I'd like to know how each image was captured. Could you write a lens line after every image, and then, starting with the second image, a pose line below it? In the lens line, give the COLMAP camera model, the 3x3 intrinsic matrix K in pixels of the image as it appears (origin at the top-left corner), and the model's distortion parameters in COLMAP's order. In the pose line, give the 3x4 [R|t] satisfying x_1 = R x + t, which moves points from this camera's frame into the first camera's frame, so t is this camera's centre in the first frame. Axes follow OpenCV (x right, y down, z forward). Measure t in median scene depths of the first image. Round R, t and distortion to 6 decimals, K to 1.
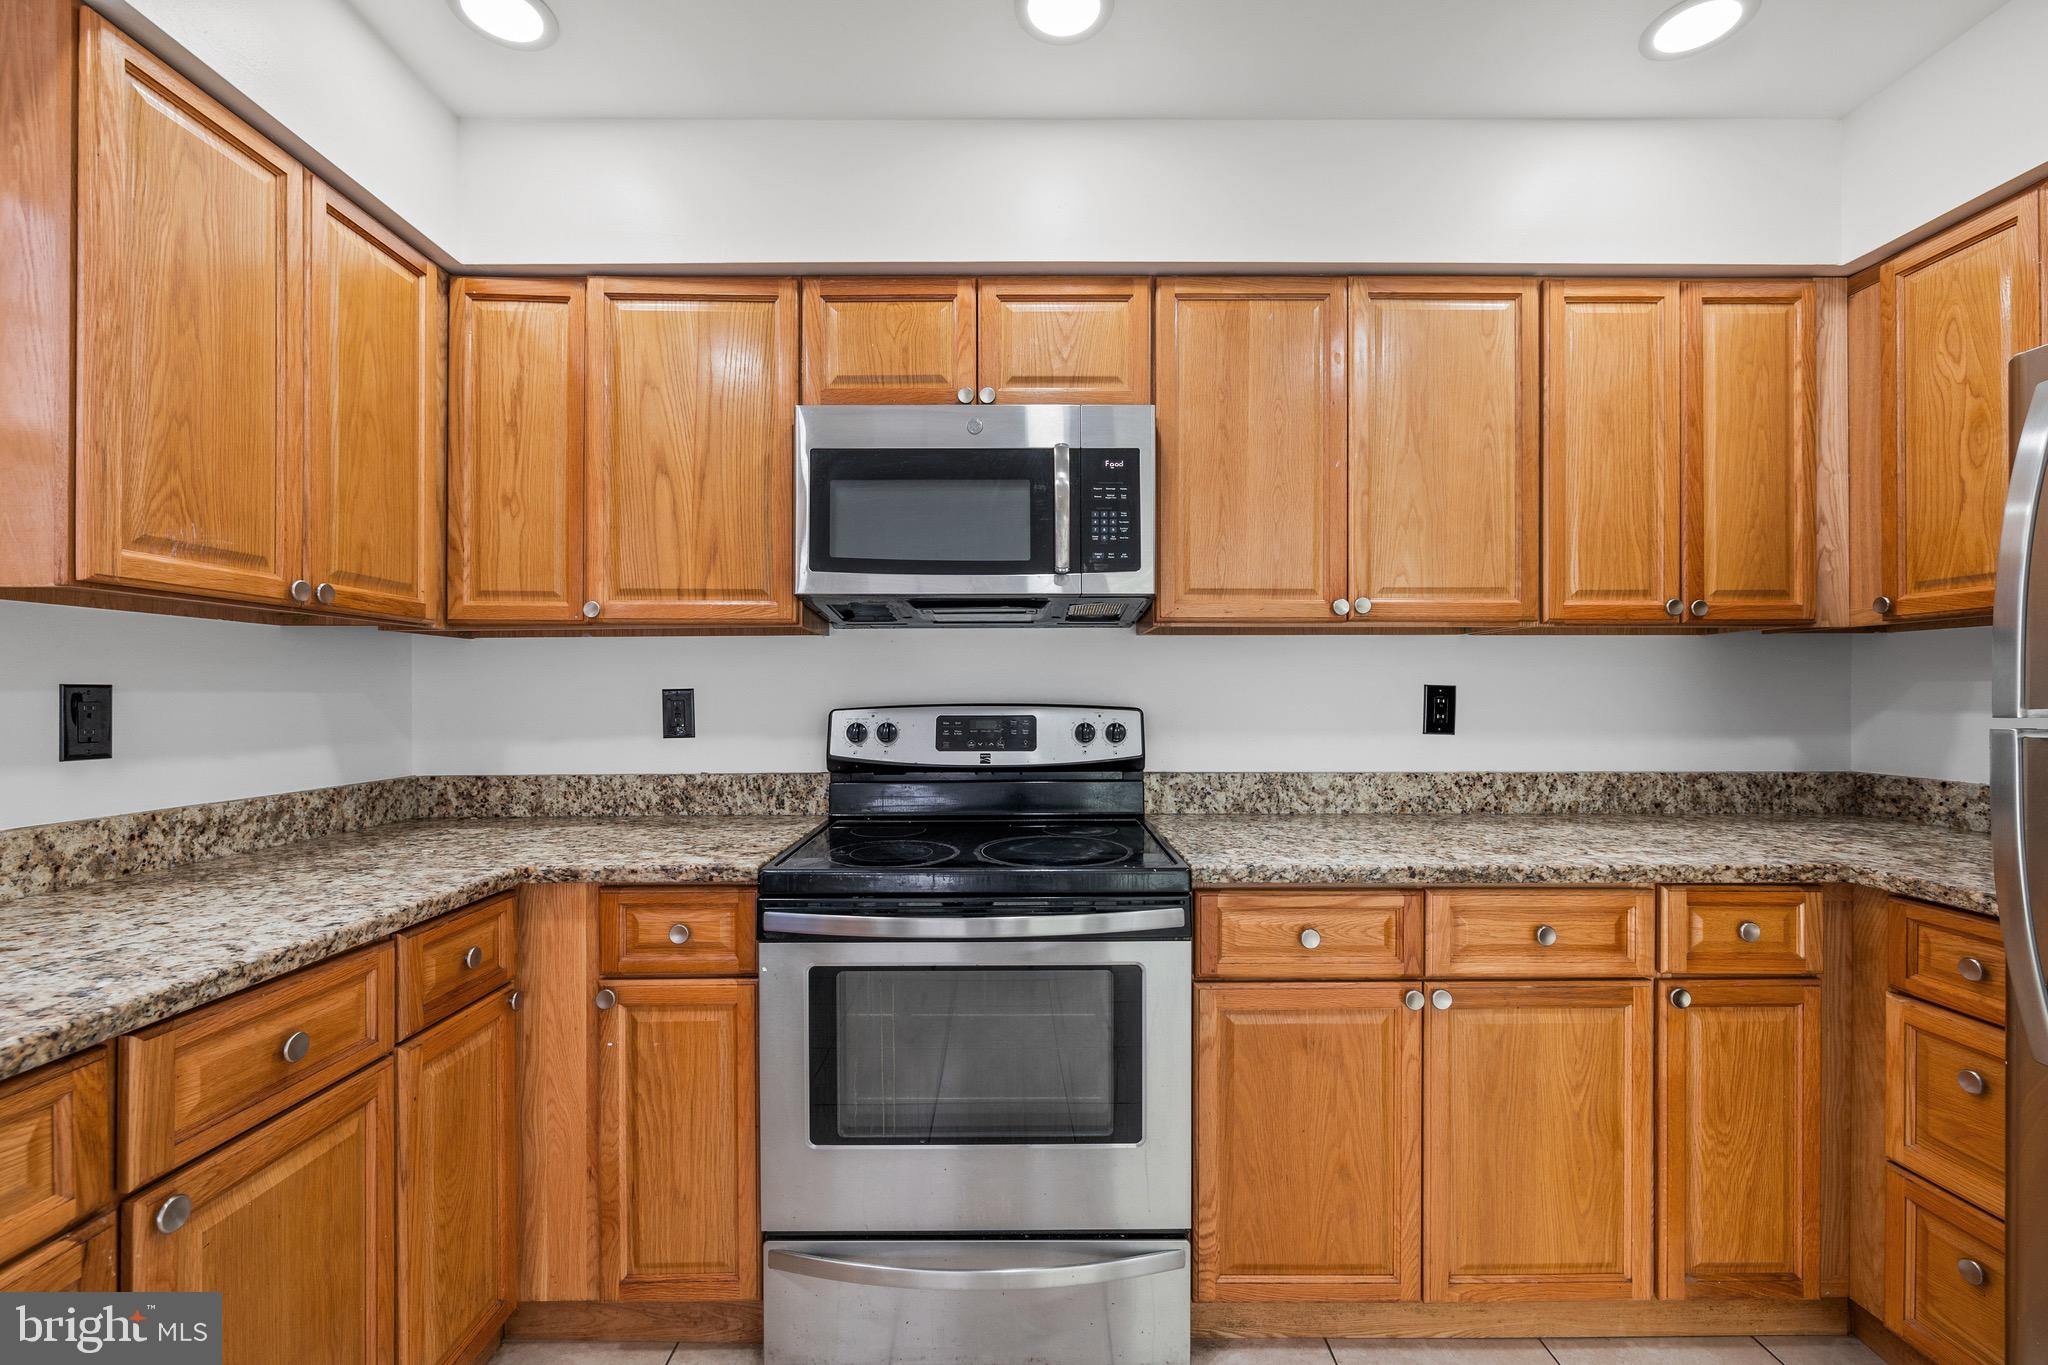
lens RADIAL K [[868.9, 0, 1019.6], [0, 868.9, 696.2], [0, 0, 1]] dist [0.000166, 0.000113]
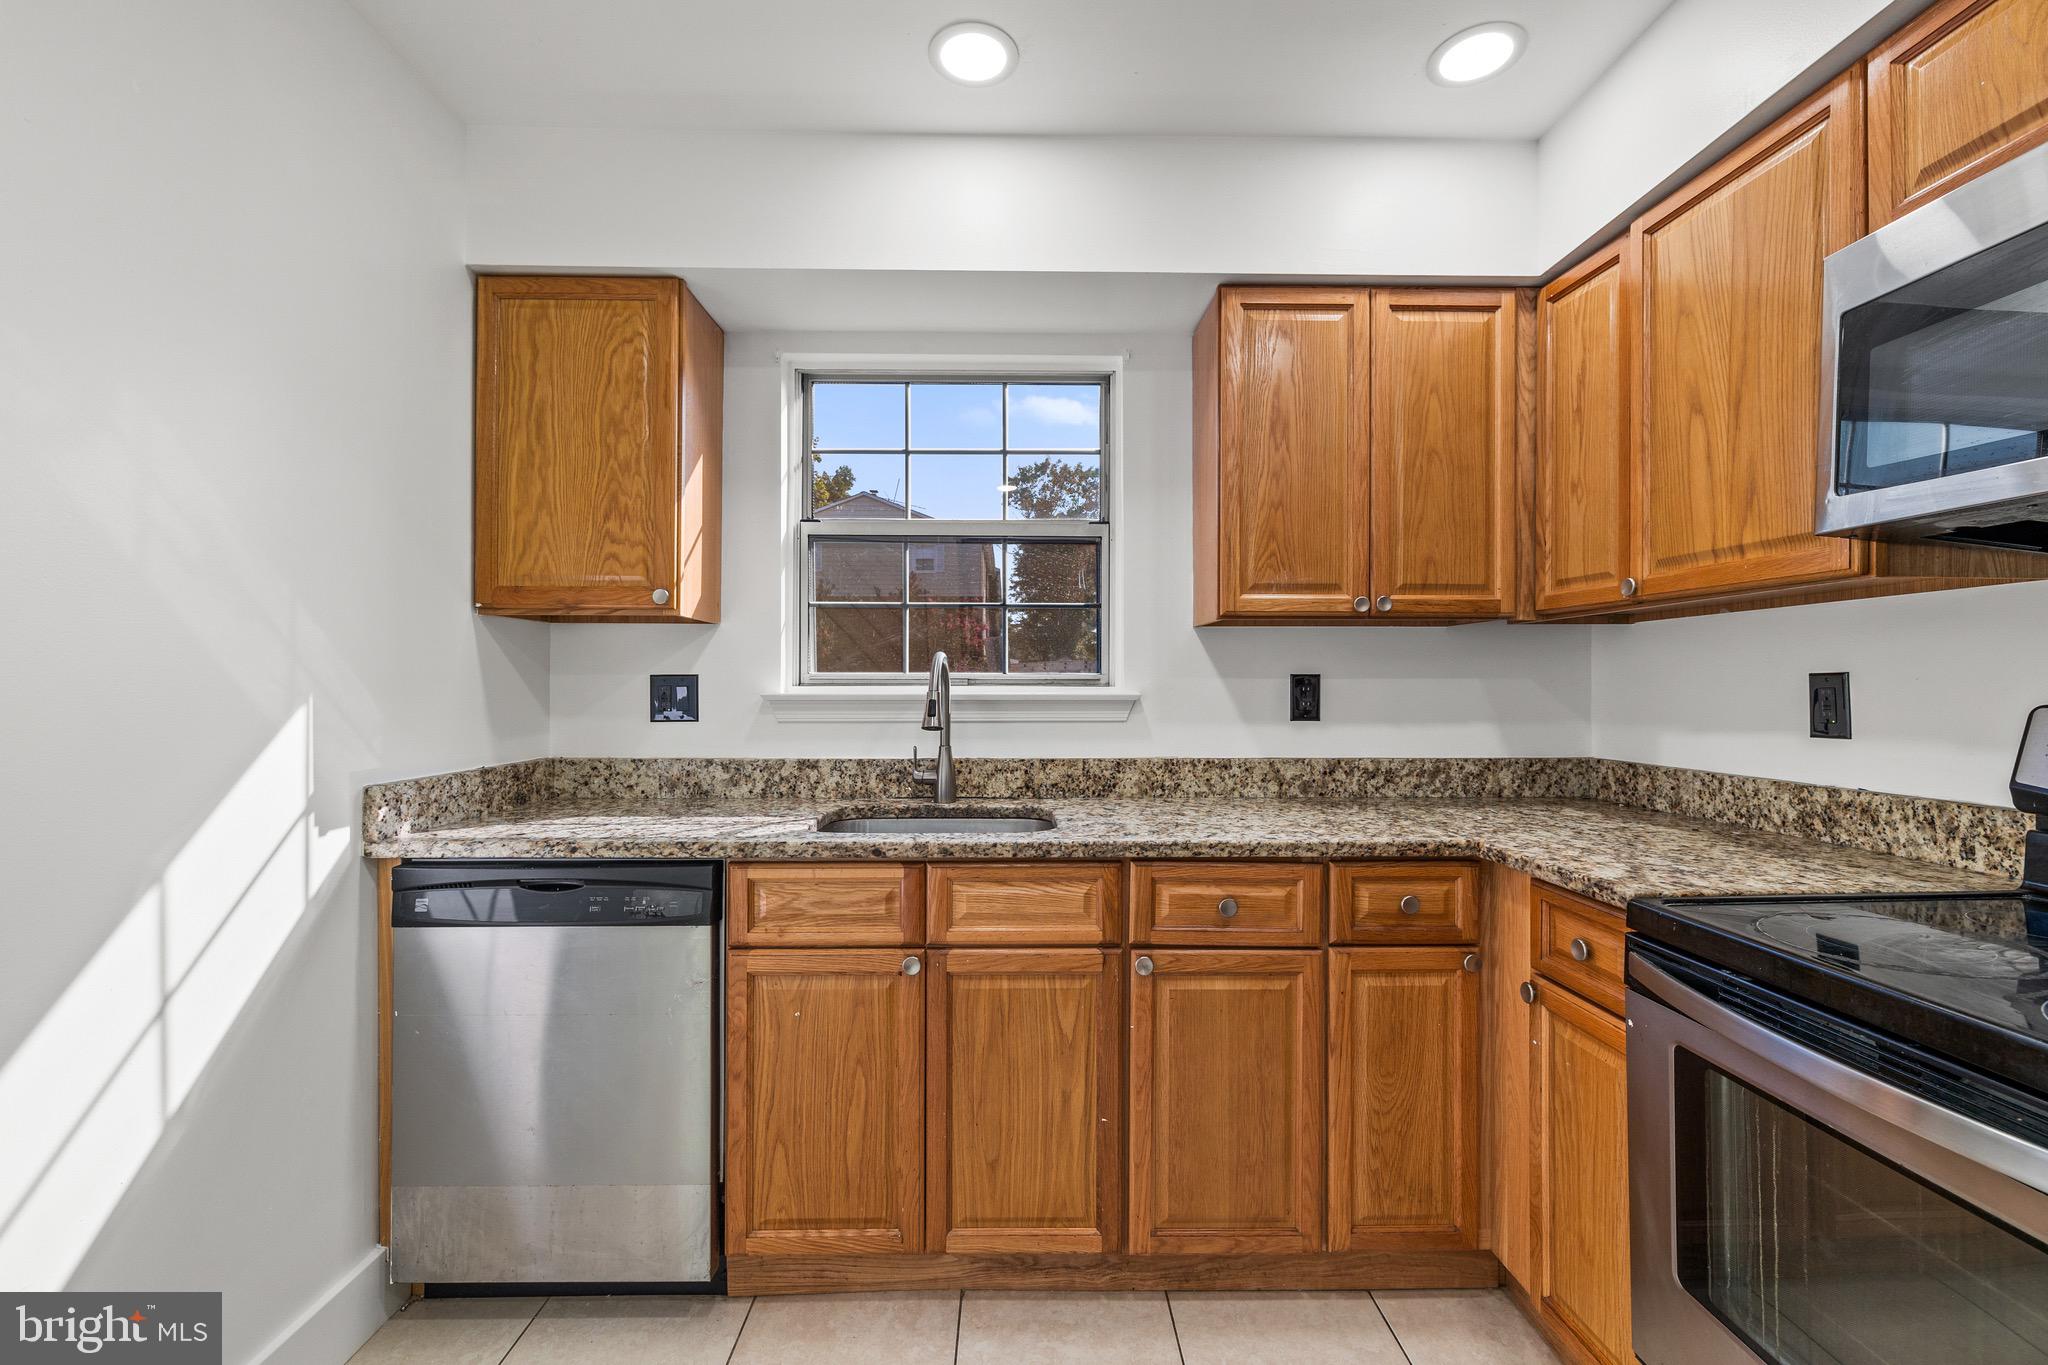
lens RADIAL K [[870.2, 0, 1020.8], [0, 870.2, 680.3], [0, 0, 1]] dist [-0.000214, 0.000003]
pose [[0.012488, -0.000408, -0.999922, 0.427793], [-0.000976, 0.999999, -0.000421, -0.001092], [0.999922, 0.000981, 0.012488, 0.363228]]
